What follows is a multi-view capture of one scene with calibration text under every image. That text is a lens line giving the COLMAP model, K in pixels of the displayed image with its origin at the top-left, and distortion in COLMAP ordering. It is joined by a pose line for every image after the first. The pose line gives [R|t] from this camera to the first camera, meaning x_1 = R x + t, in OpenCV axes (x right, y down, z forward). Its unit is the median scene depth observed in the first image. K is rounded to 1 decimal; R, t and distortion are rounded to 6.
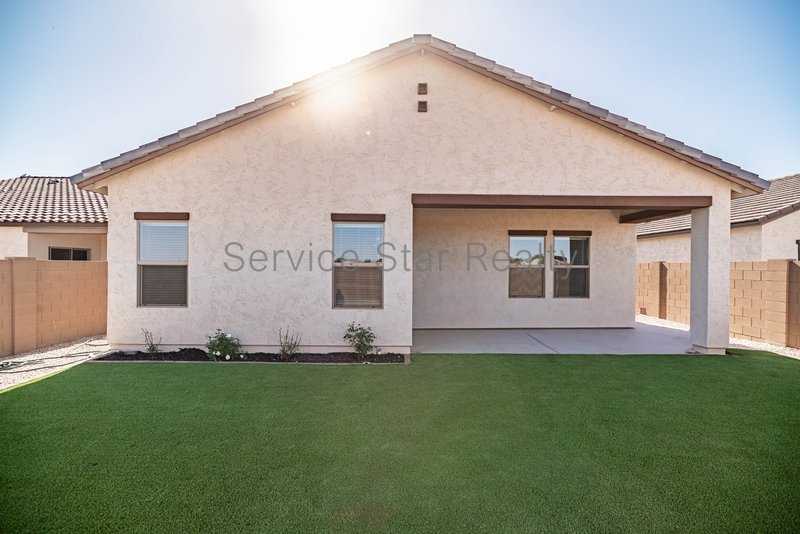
lens RADIAL K [[362.6, 0, 400.0], [0, 362.6, 267.0], [0, 0, 1]] dist [-0.000272, -0.000008]
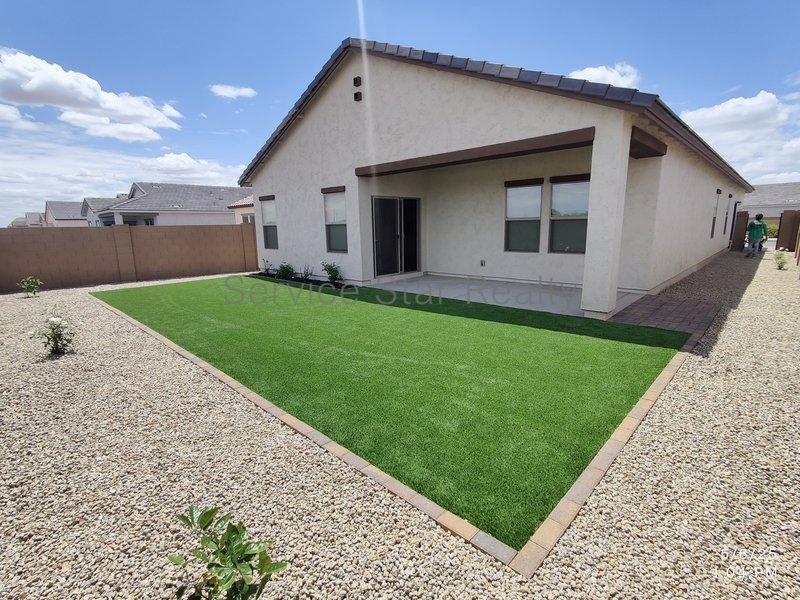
lens RADIAL K [[389.0, 0, 400.0], [0, 389.0, 300.0], [0, 0, 1]] dist [-0.017528, -0.000036]
pose [[0.719704, 0.112780, -0.685060, 1.181206], [0.026142, 0.981616, 0.189066, 0.009086], [0.693789, -0.153980, 0.703525, 0.029268]]
